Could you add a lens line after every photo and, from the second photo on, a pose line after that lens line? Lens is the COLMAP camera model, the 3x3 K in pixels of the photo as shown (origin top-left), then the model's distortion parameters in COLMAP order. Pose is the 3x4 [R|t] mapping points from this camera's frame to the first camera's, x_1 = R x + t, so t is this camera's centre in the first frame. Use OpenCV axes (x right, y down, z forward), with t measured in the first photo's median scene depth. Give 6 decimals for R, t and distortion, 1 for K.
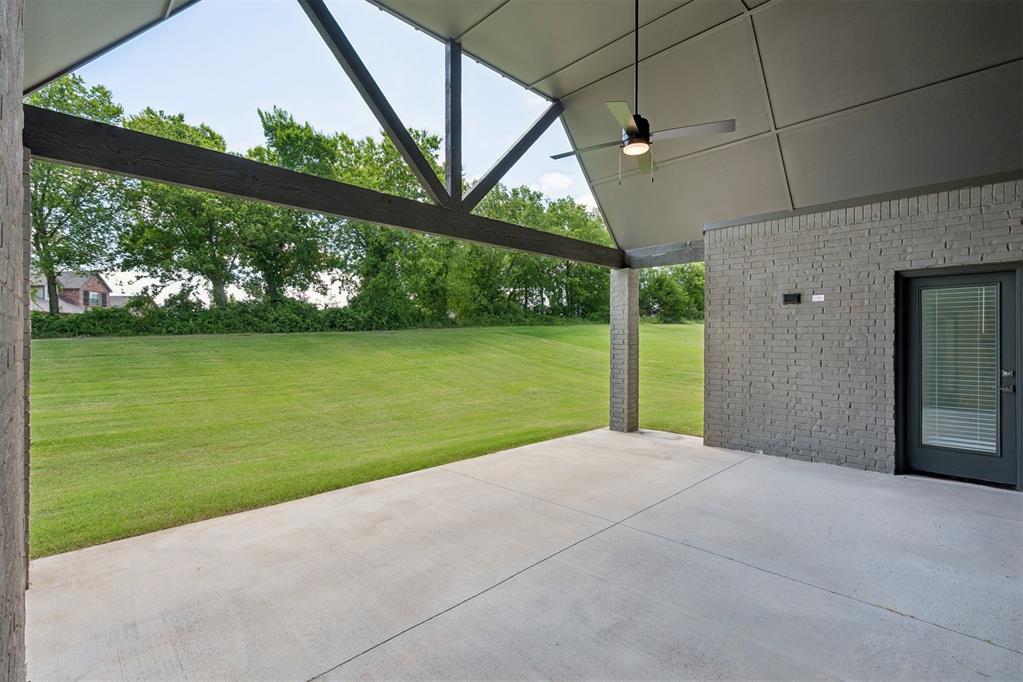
lens RADIAL K [[461.4, 0, 509.3], [0, 461.4, 340.9], [0, 0, 1]] dist [0.000353, -0.000016]
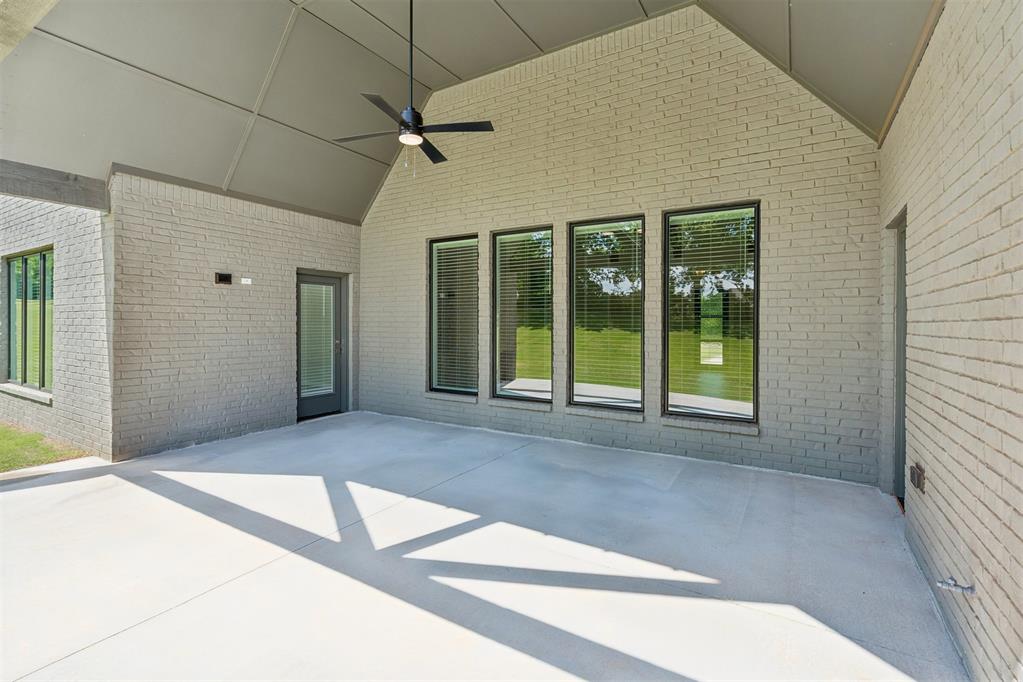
lens RADIAL K [[459.8, 0, 515.3], [0, 459.8, 336.3], [0, 0, 1]] dist [0.000099, -0.000109]
pose [[-0.244269, -0.033508, 0.969128, -0.518232], [-0.002586, 0.999422, 0.033903, -0.003124], [-0.969704, 0.005775, -0.244215, 0.651652]]
